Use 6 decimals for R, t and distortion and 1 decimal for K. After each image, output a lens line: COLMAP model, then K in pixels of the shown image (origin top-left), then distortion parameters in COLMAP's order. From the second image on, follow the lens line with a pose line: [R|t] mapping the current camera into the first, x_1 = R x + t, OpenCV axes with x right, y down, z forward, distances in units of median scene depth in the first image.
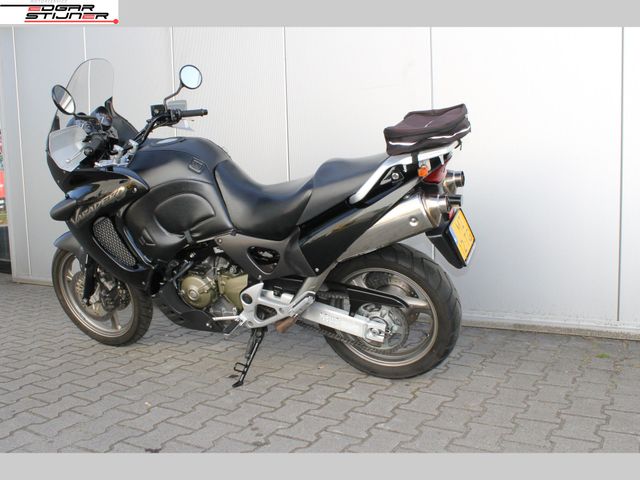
lens RADIAL K [[593.9, 0, 320.0], [0, 593.9, 240.0], [0, 0, 1]] dist [-0.112756, 0.019454]
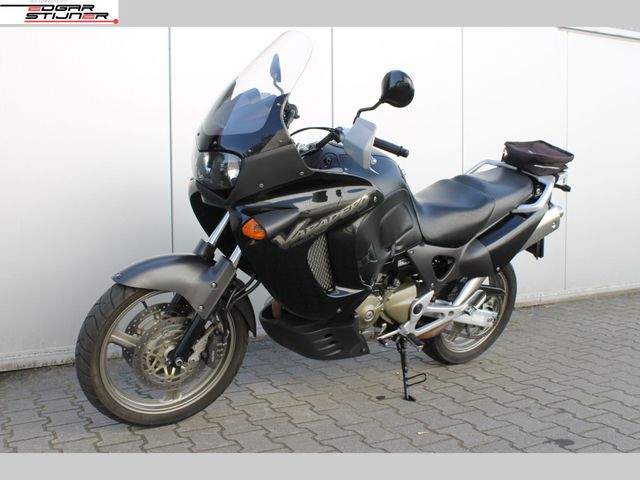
lens RADIAL K [[671.5, 0, 320.0], [0, 671.5, 240.0], [0, 0, 1]] dist [-0.094238, -0.008579]
pose [[0.528631, -0.038195, 0.847992, -1.179953], [0.074814, 0.997196, -0.001723, -0.028270], [-0.845549, 0.064352, 0.530006, 0.536040]]
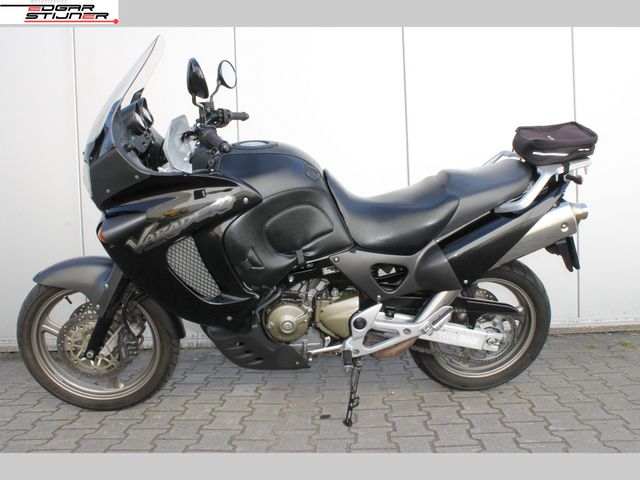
lens RADIAL K [[593.9, 0, 320.0], [0, 593.9, 240.0], [0, 0, 1]] dist [-0.112756, 0.019454]
pose [[0.882744, -0.026824, 0.469089, -0.596288], [0.057424, 0.997044, -0.051046, 0.016068], [-0.466333, 0.071997, 0.881675, 0.235581]]
